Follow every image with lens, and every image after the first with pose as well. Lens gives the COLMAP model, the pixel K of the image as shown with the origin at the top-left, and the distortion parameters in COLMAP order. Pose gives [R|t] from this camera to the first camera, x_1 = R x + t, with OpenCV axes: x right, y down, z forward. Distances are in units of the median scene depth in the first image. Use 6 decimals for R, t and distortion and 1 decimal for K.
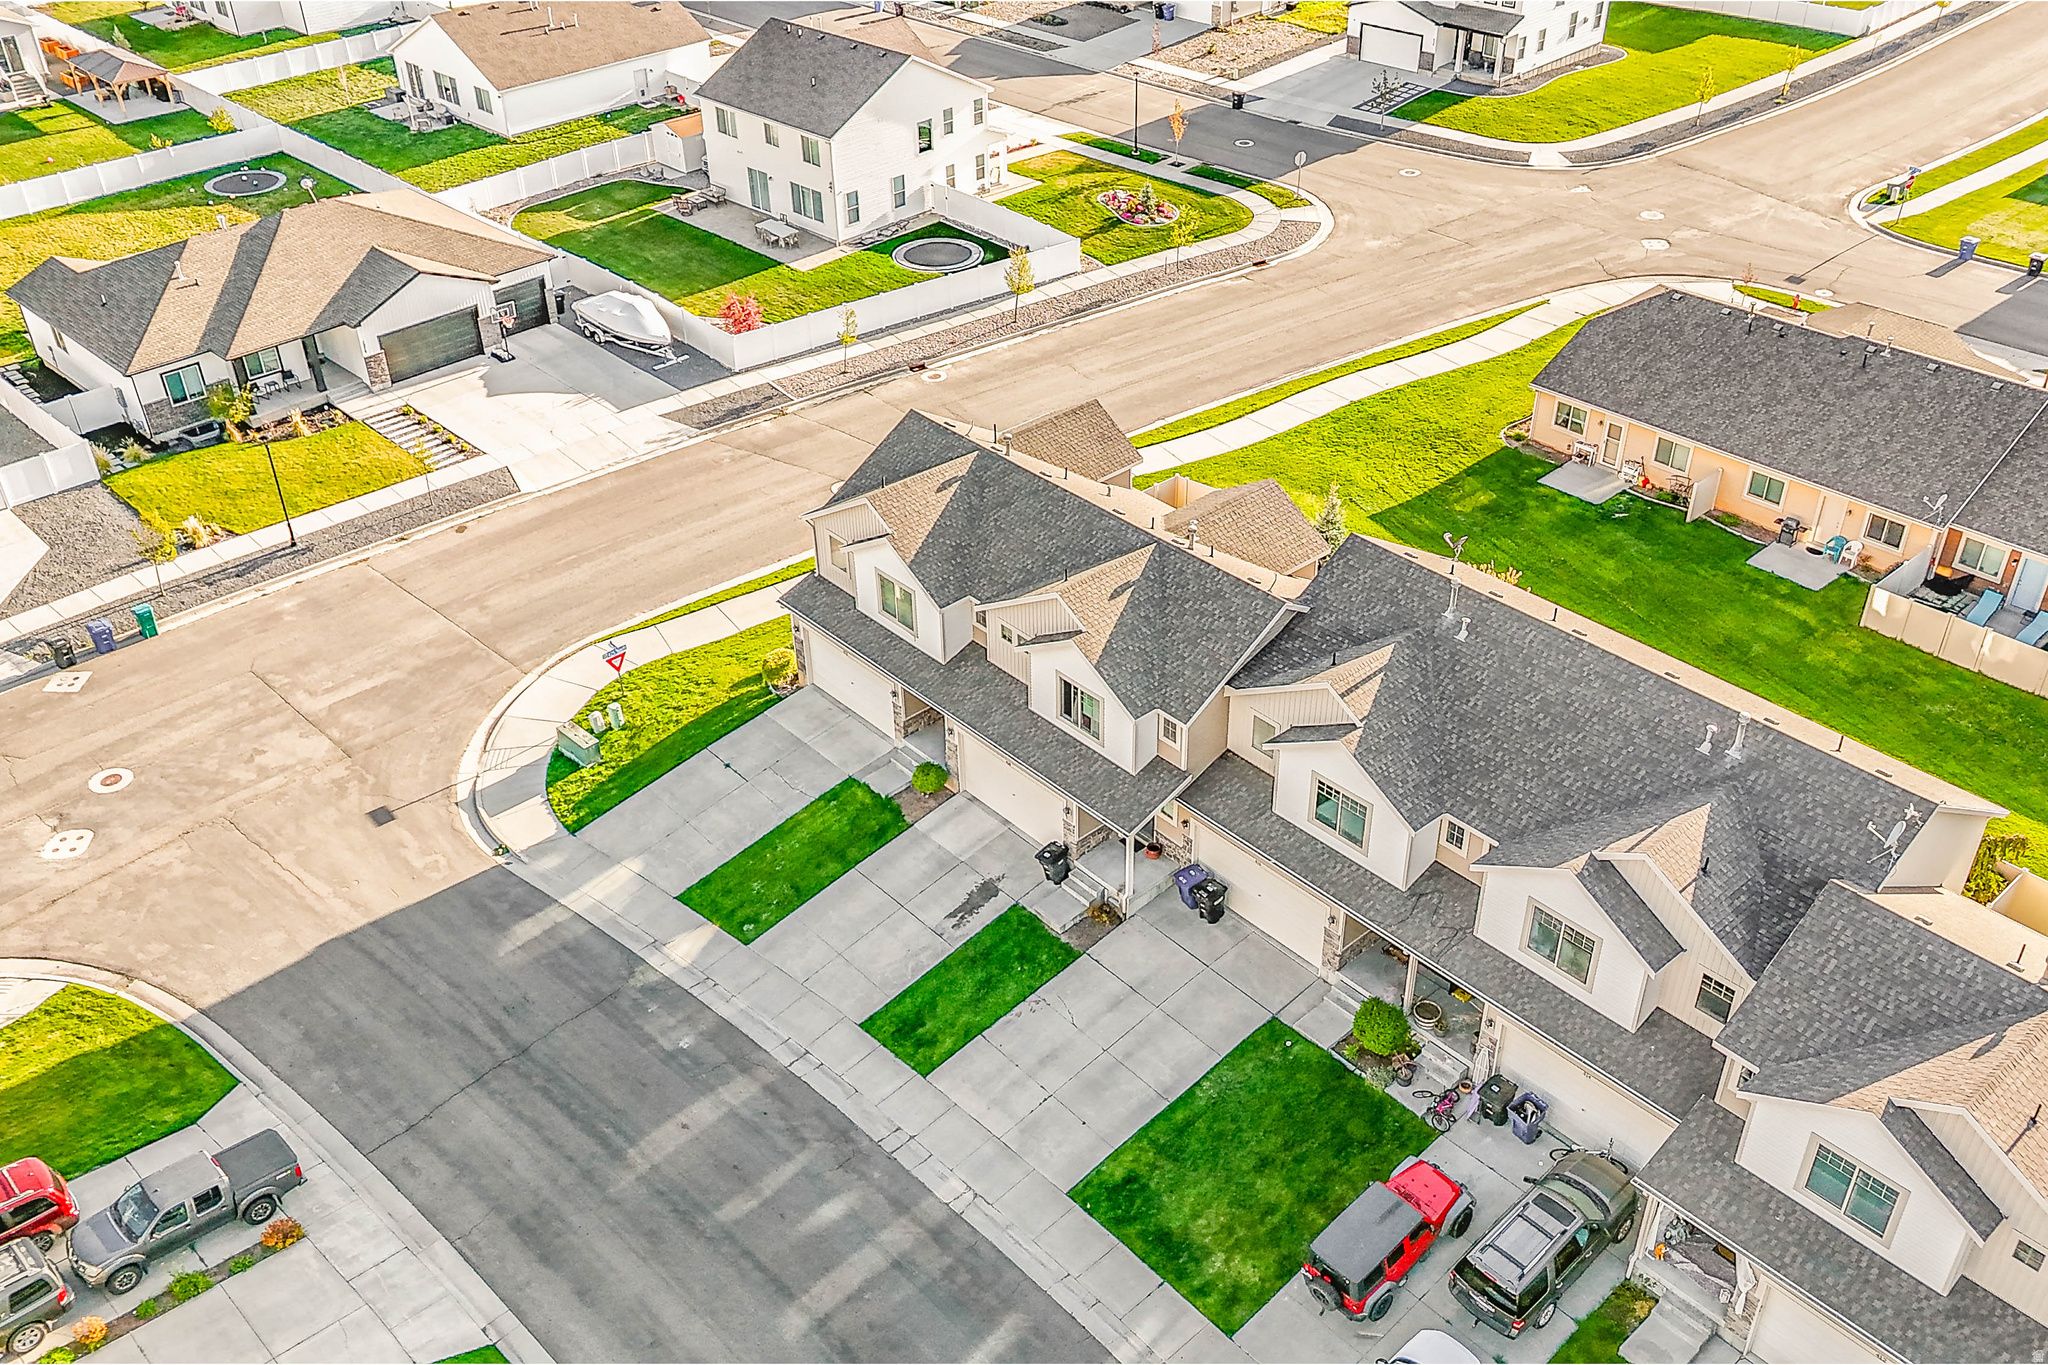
lens RADIAL K [[1768.2, 0, 1029.5], [0, 1768.2, 672.5], [0, 0, 1]] dist [0.115537, -0.182504]
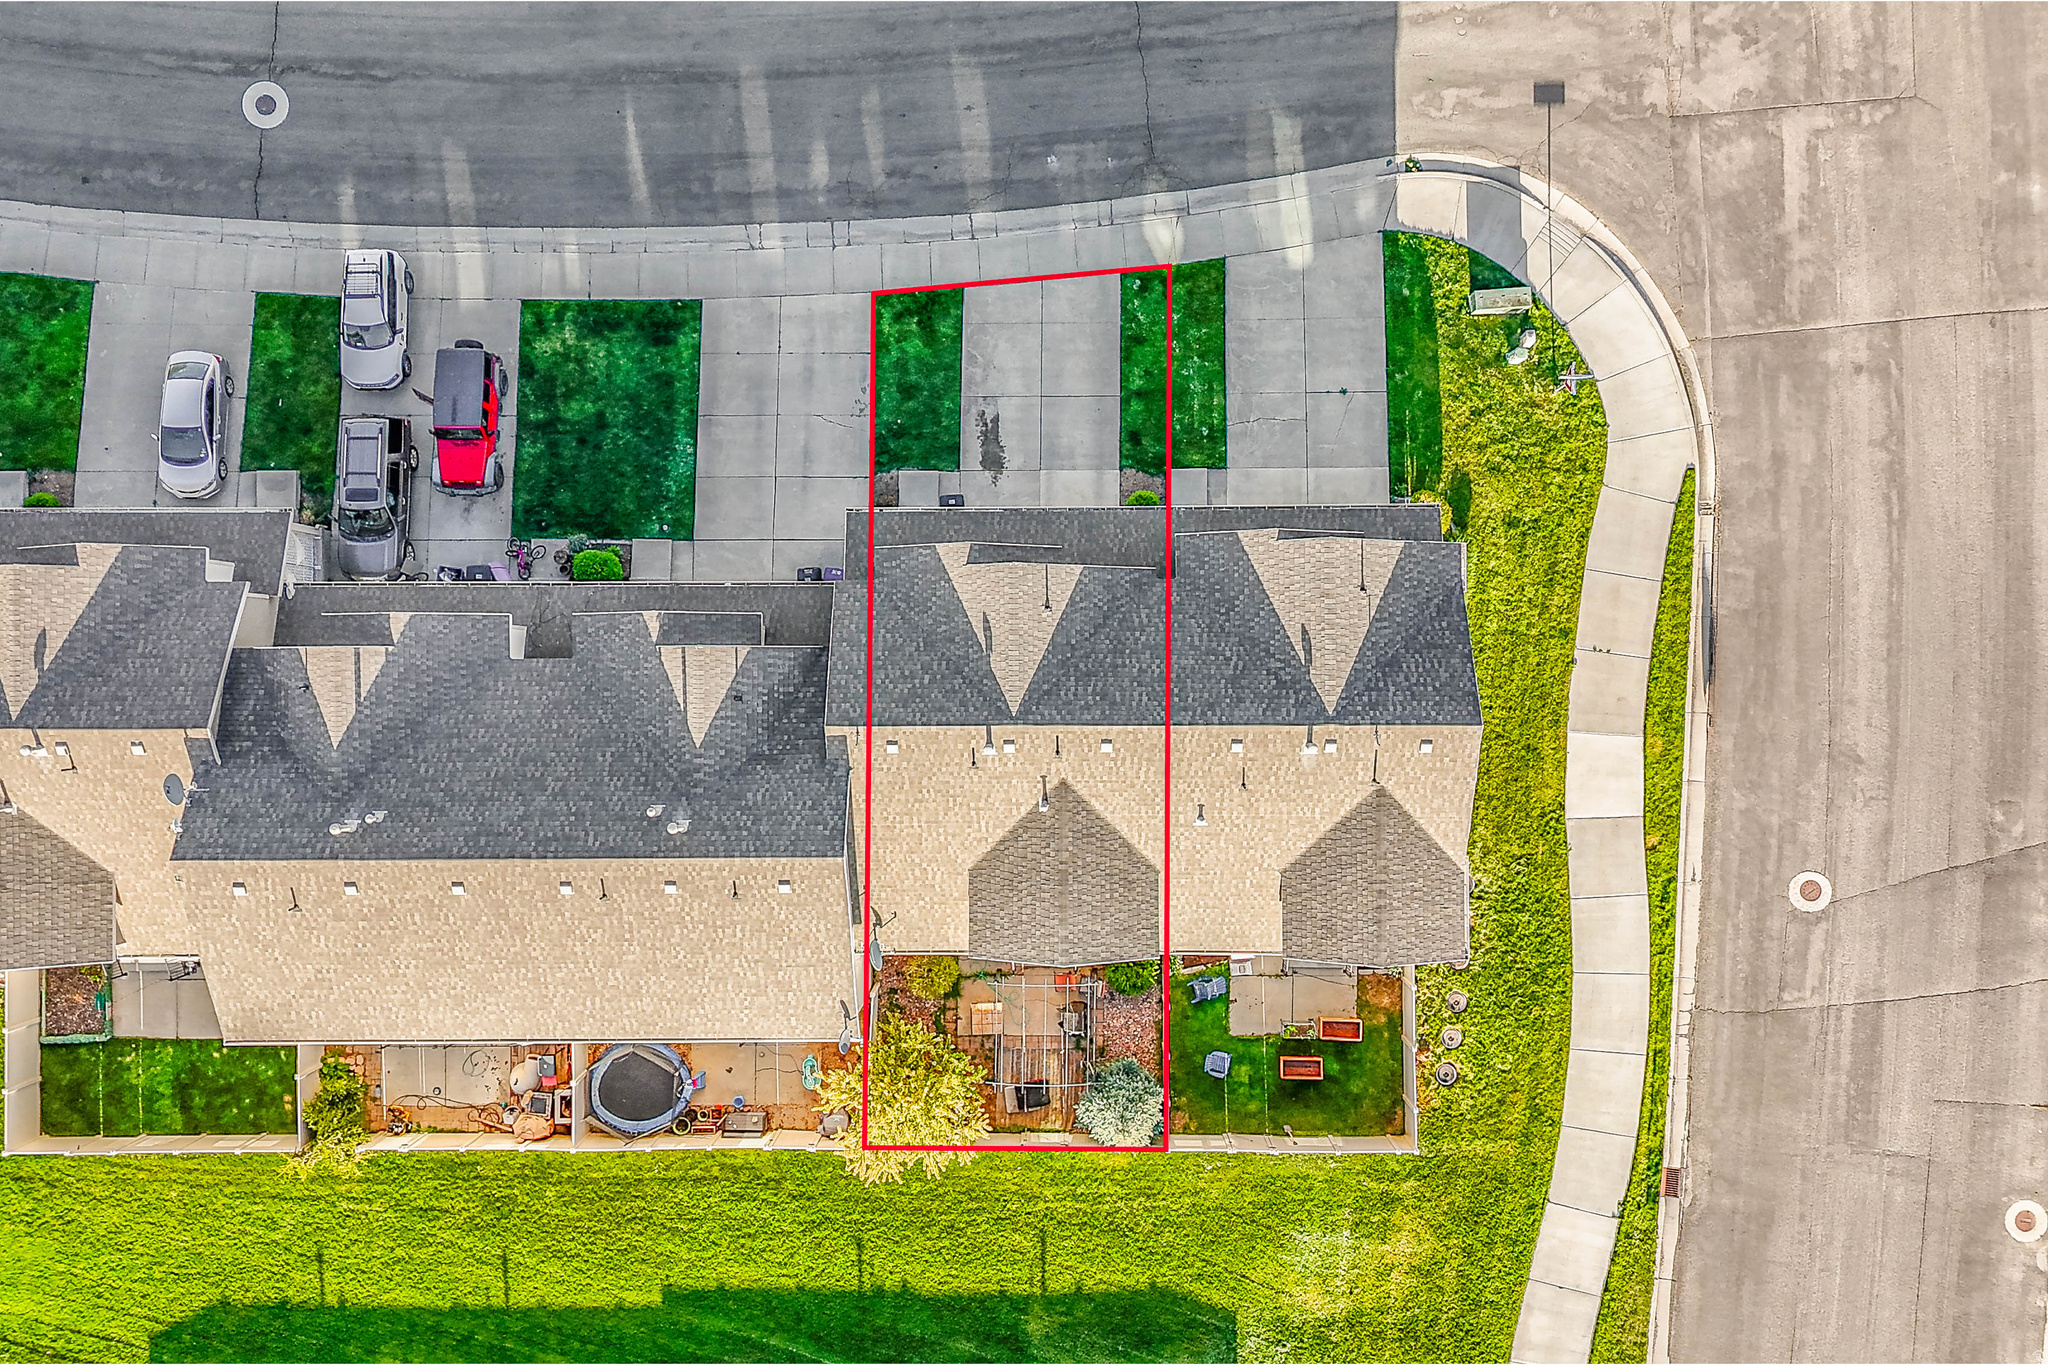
lens RADIAL K [[1789.5, 0, 1027.8], [0, 1789.5, 684.3], [0, 0, 1]] dist [0.063313, -0.061660]
pose [[-0.661902, 0.749206, 0.024013, 0.030078], [-0.398061, -0.378459, 0.835654, -0.696221], [0.635164, 0.543562, 0.548732, 0.445764]]
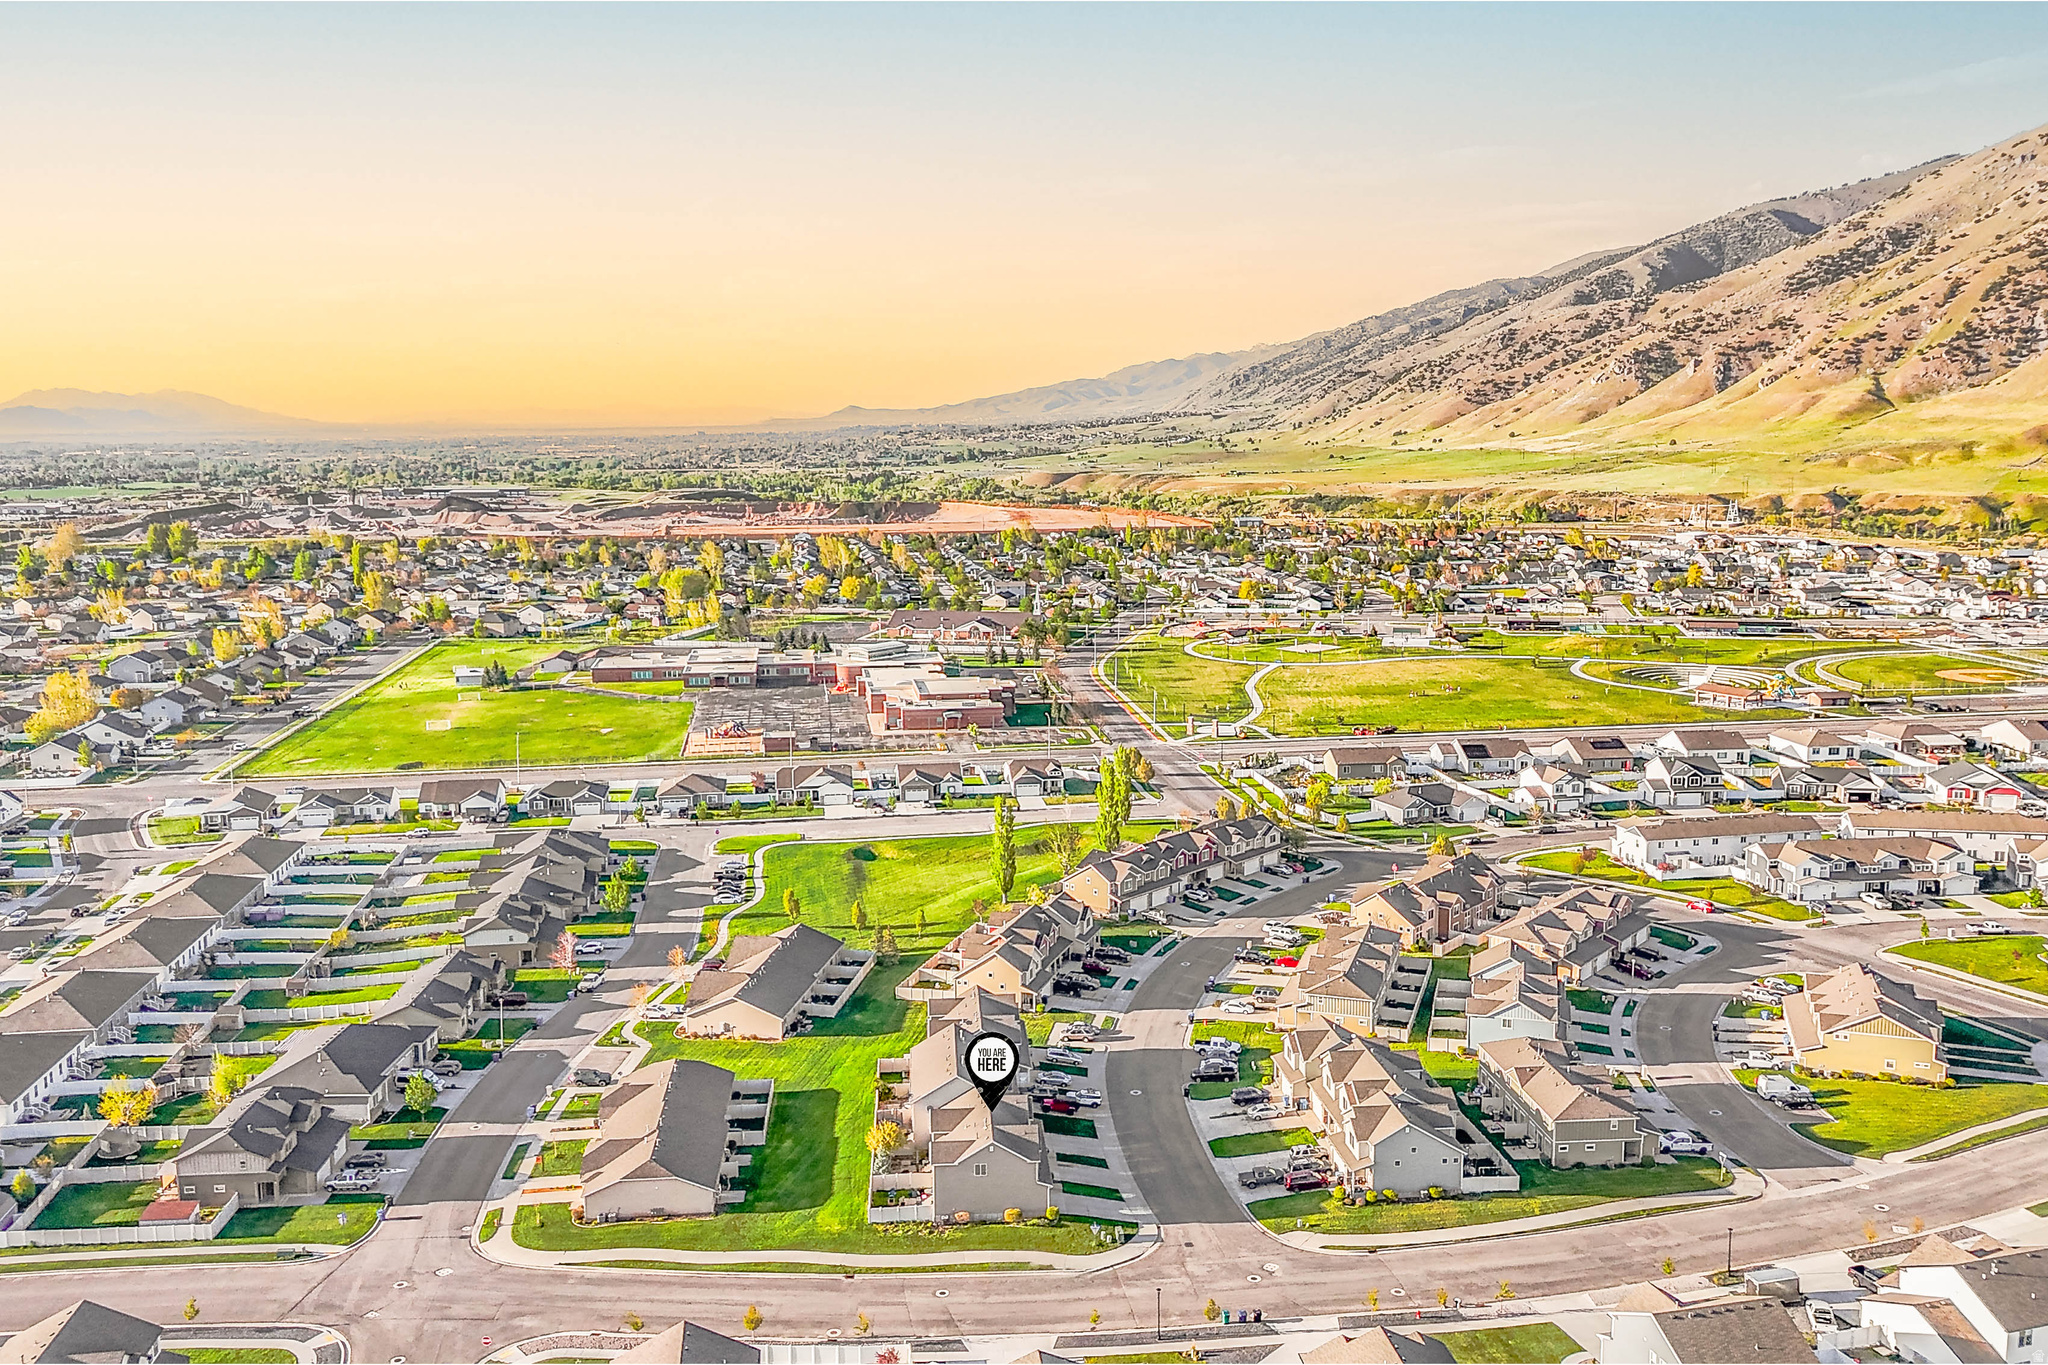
lens RADIAL K [[1789.5, 0, 1027.8], [0, 1789.5, 684.3], [0, 0, 1]] dist [0.063313, -0.061660]
pose [[-0.789007, -0.082505, 0.608819, -1.879955], [0.354640, 0.748026, 0.560971, -2.381273], [-0.501695, 0.658521, -0.560938, 2.145638]]
